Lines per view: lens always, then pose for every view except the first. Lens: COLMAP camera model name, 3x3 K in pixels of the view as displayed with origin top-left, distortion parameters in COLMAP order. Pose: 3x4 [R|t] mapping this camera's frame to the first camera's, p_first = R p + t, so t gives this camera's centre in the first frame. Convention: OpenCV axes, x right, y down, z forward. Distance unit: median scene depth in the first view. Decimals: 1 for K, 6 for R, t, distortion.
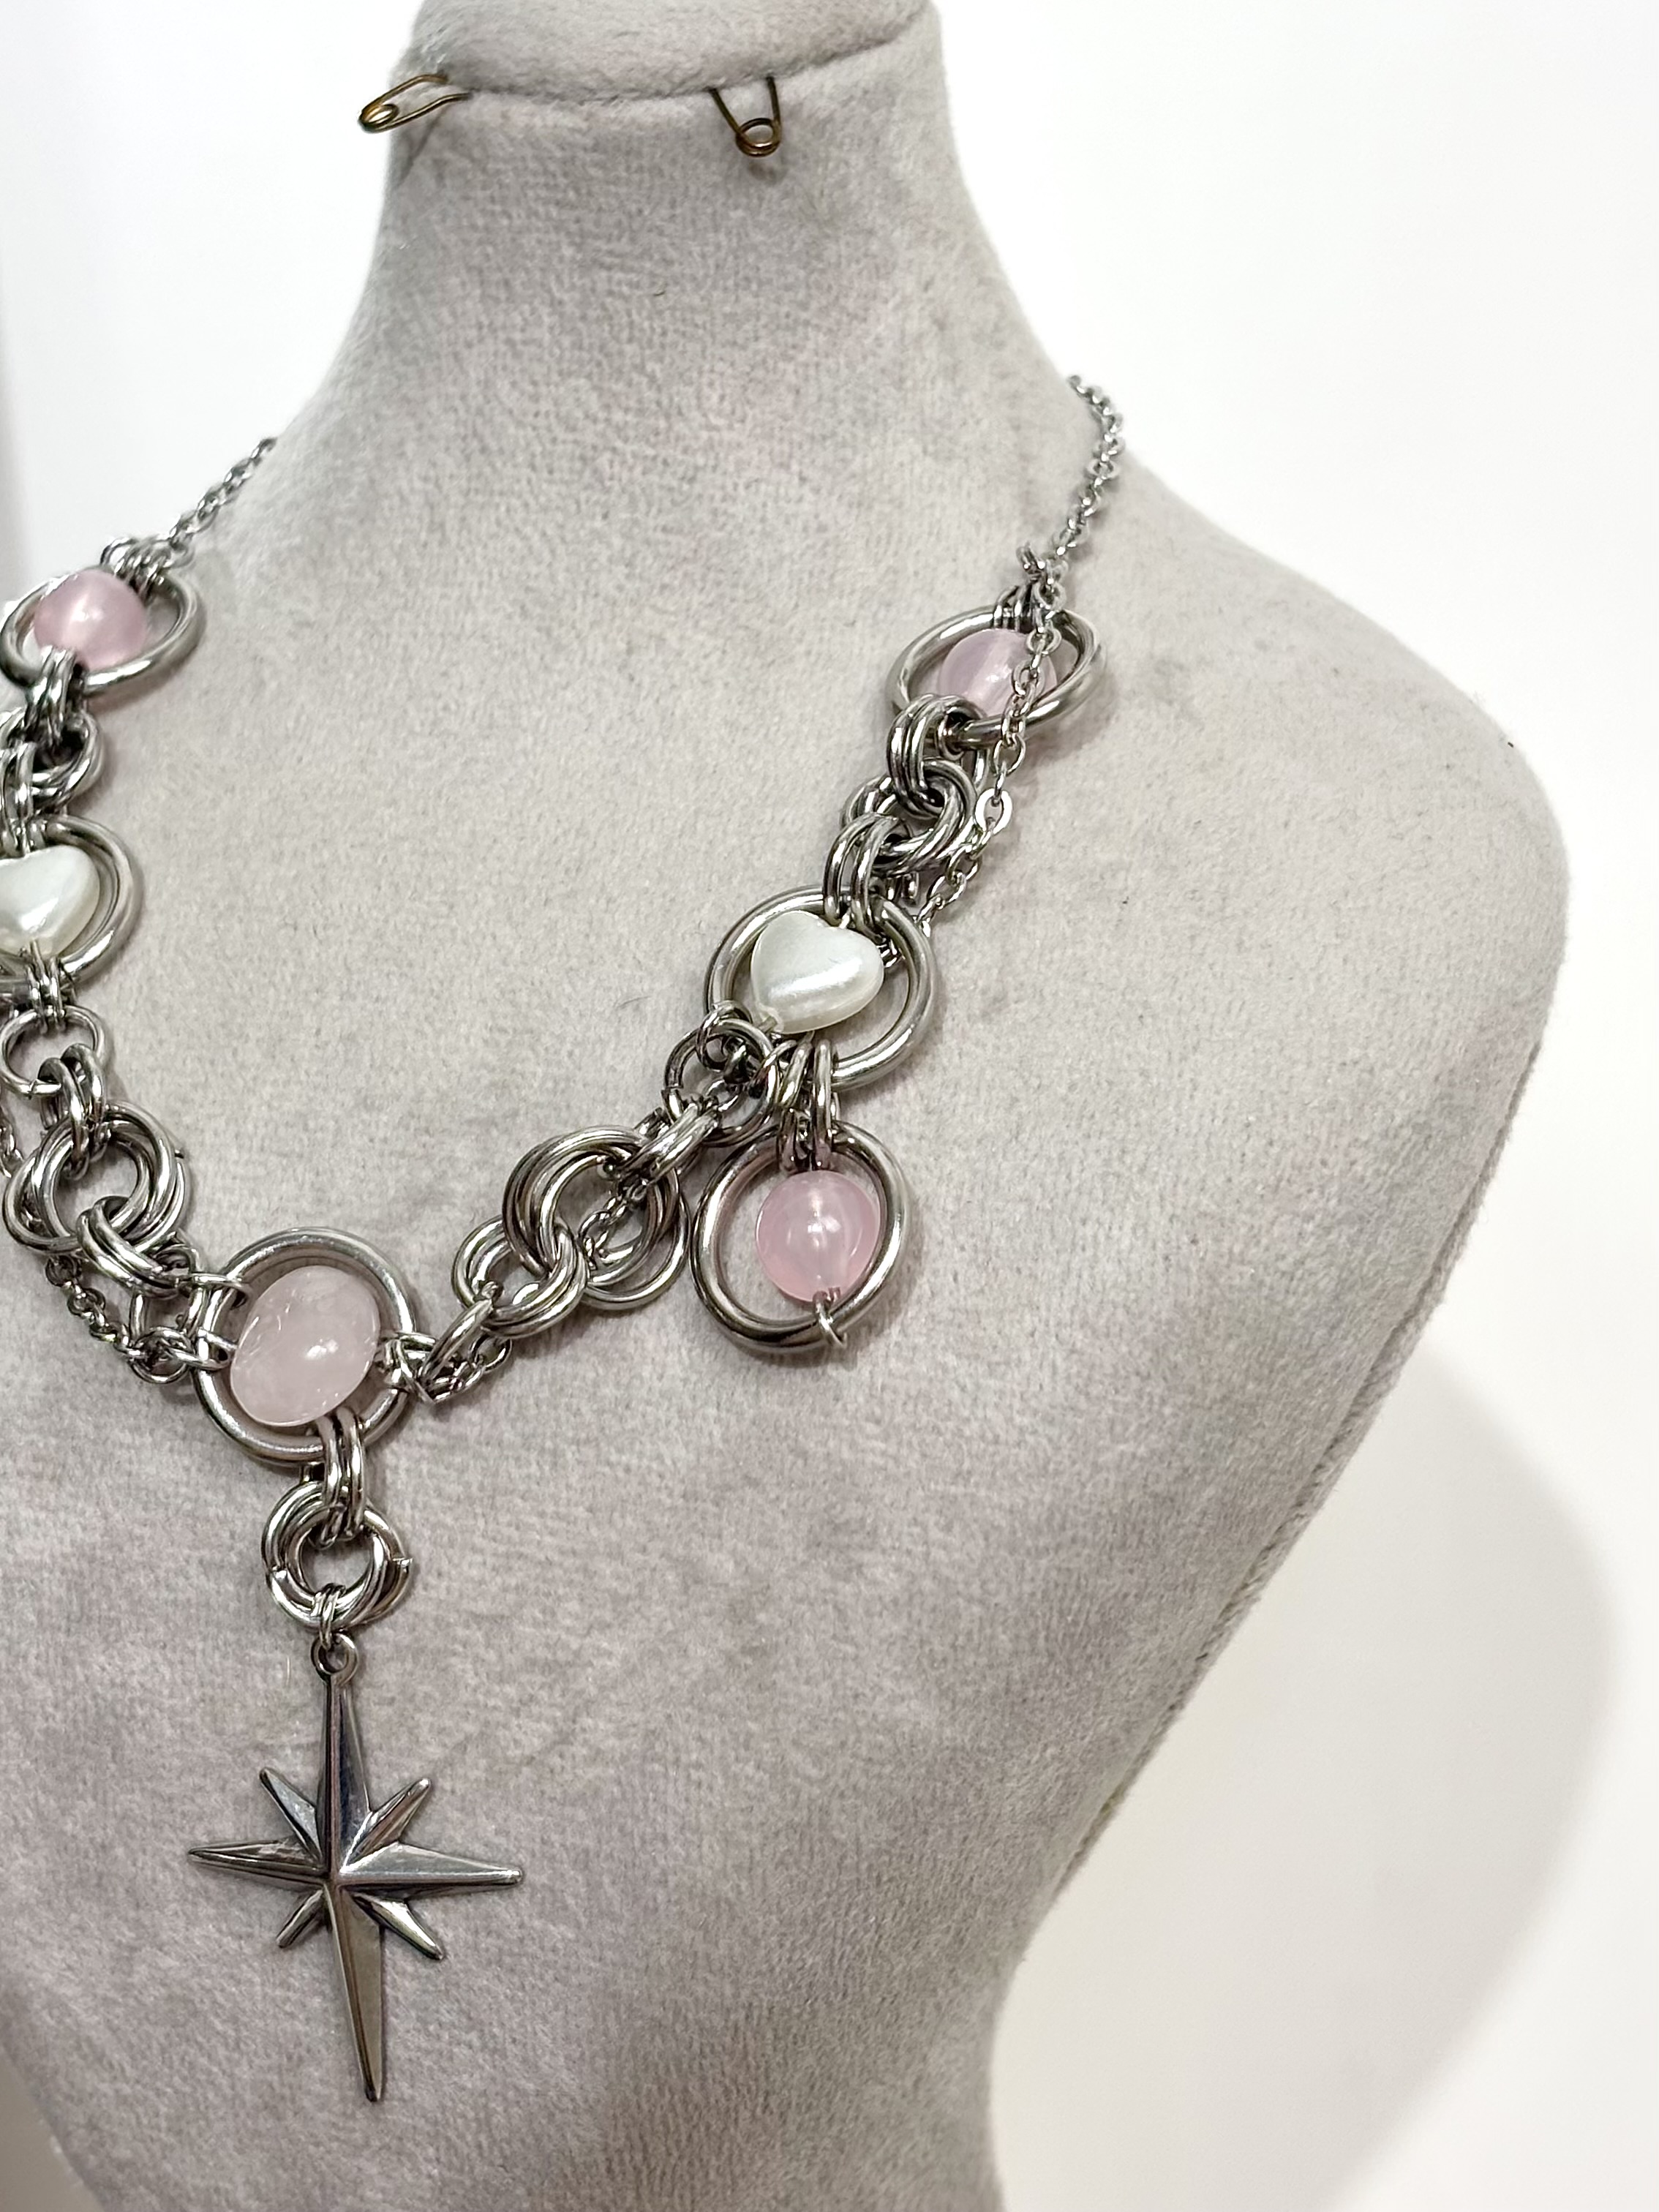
lens RADIAL K [[4676.4, 0, 825.7], [0, 4676.4, 947.6], [0, 0, 1]] dist [0.198748, -1.348781]
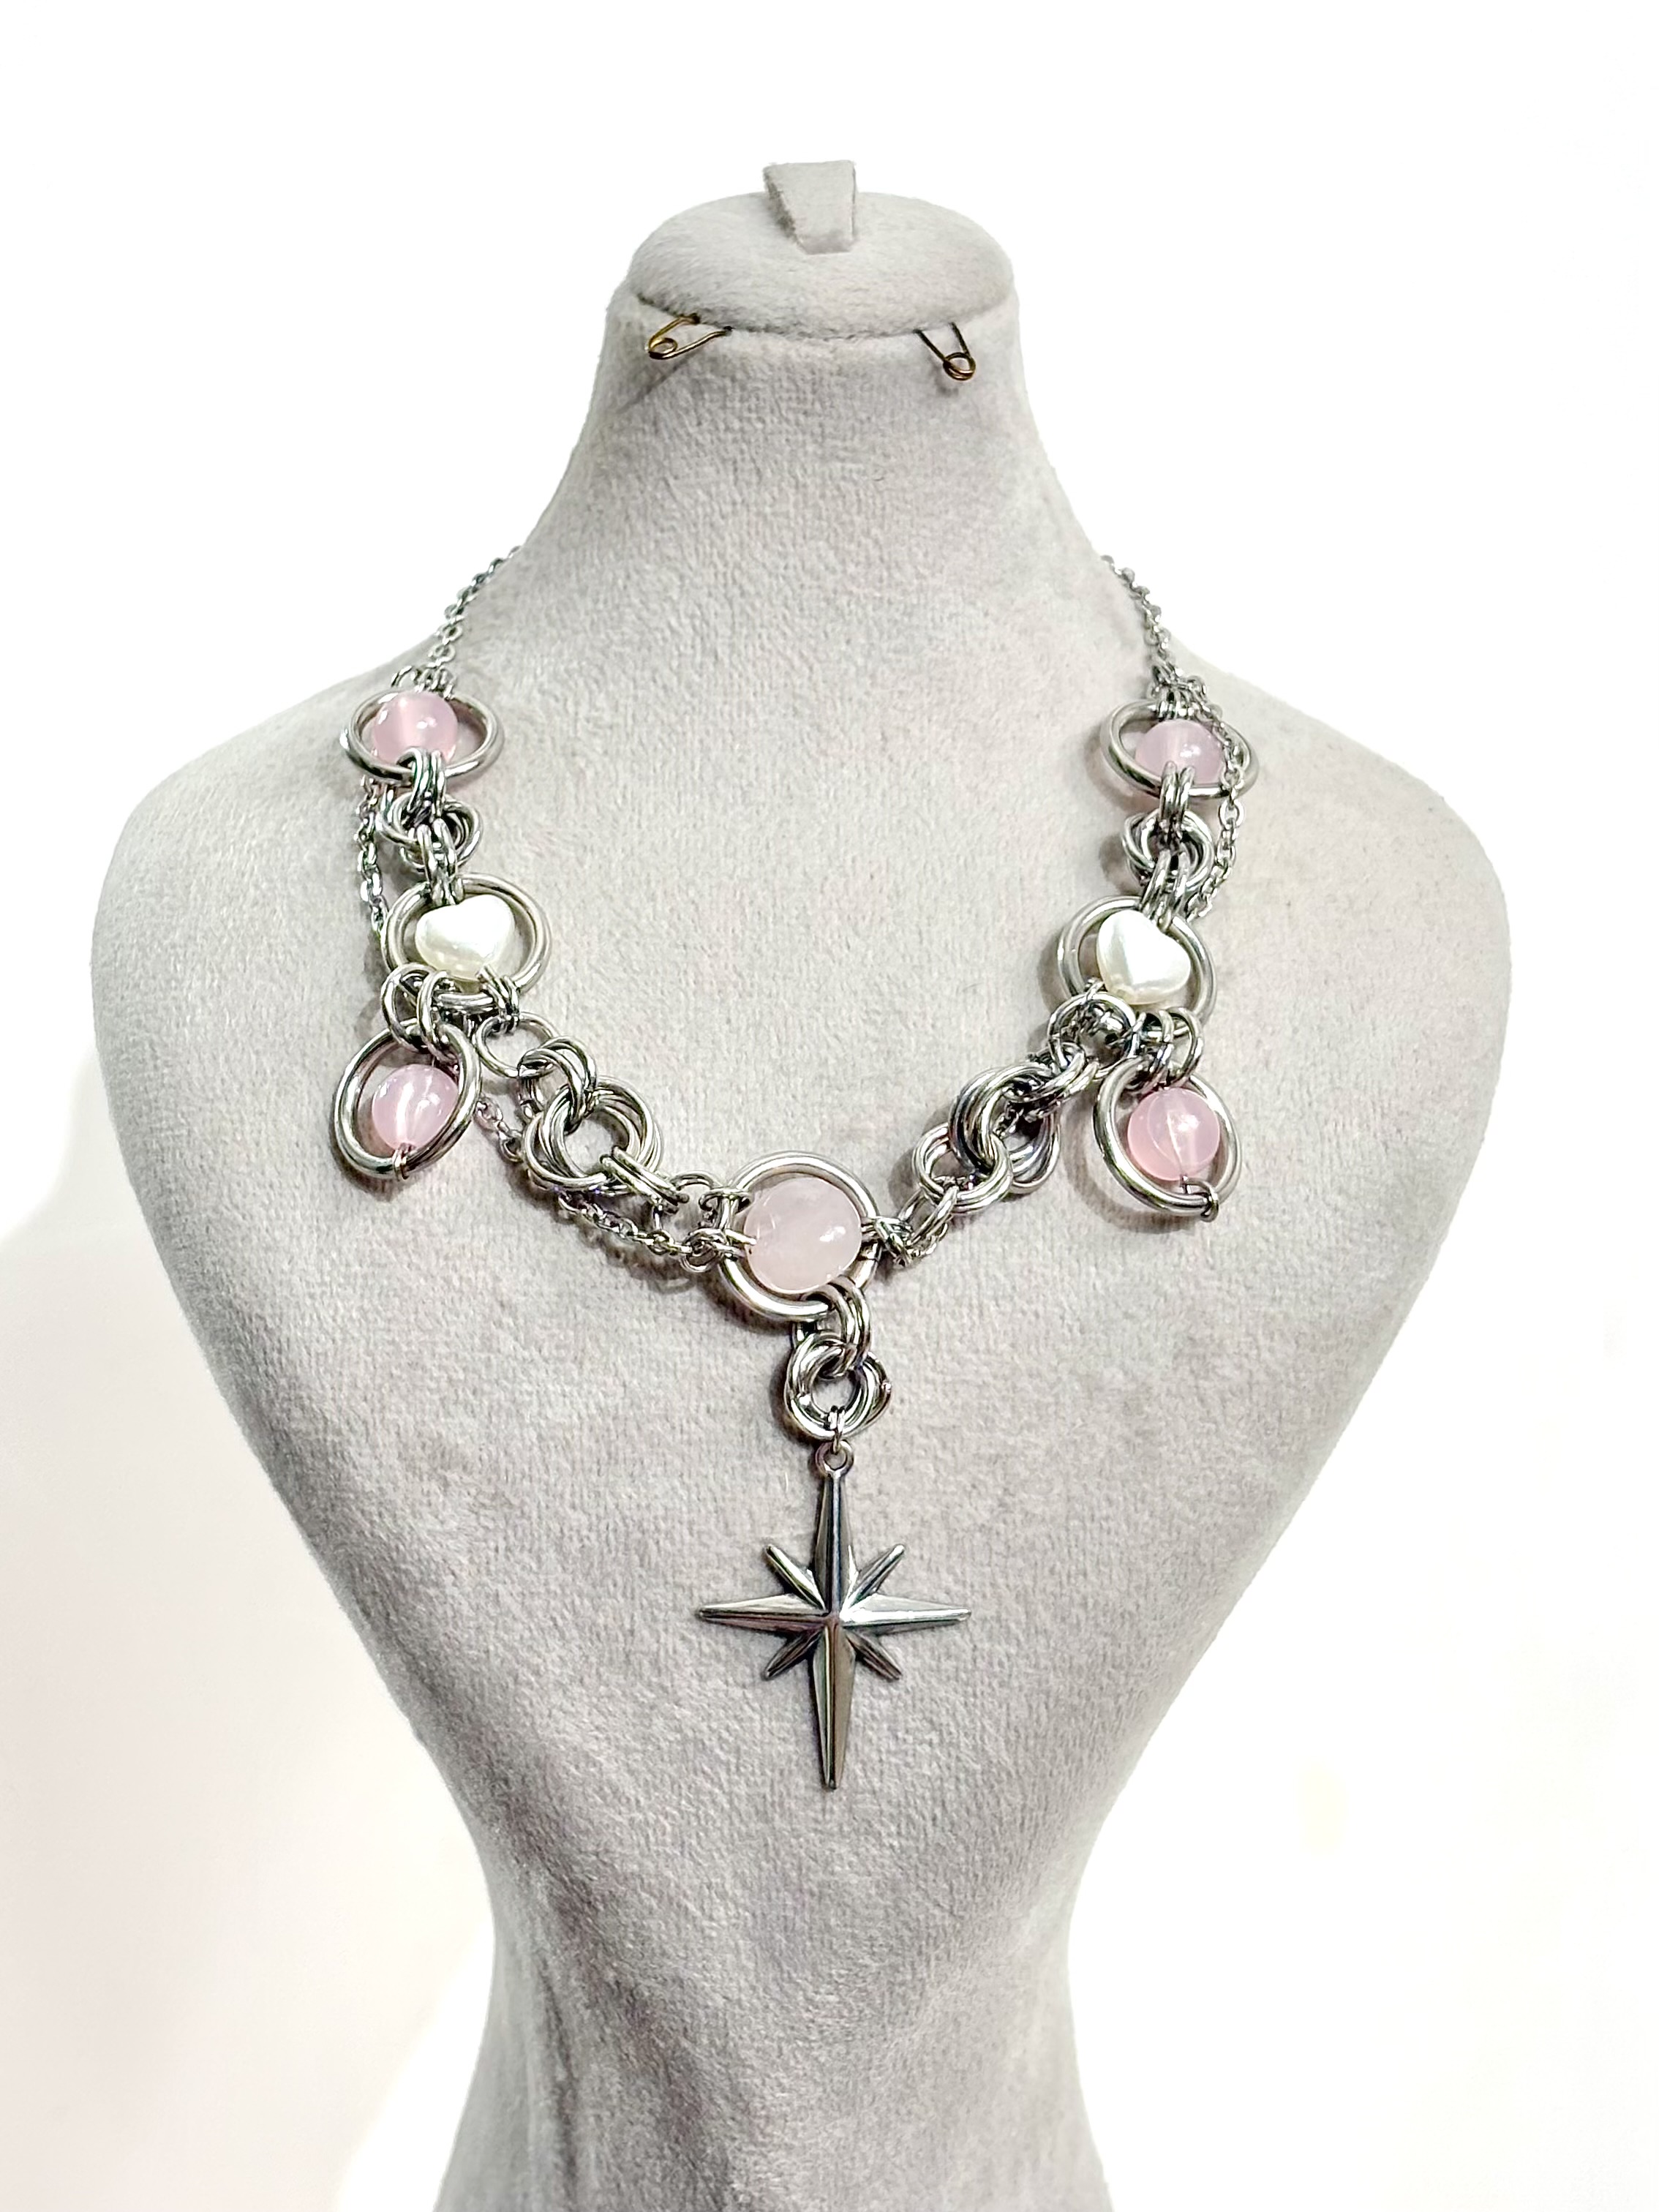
lens RADIAL K [[4676.4, 0, 825.7], [0, 4676.4, 947.6], [0, 0, 1]] dist [0.198748, -1.348781]
pose [[0.931435, -0.033469, 0.362366, -0.585479], [0.046979, 0.998488, -0.028535, 0.037512], [-0.360863, 0.043602, 0.931599, -0.277223]]
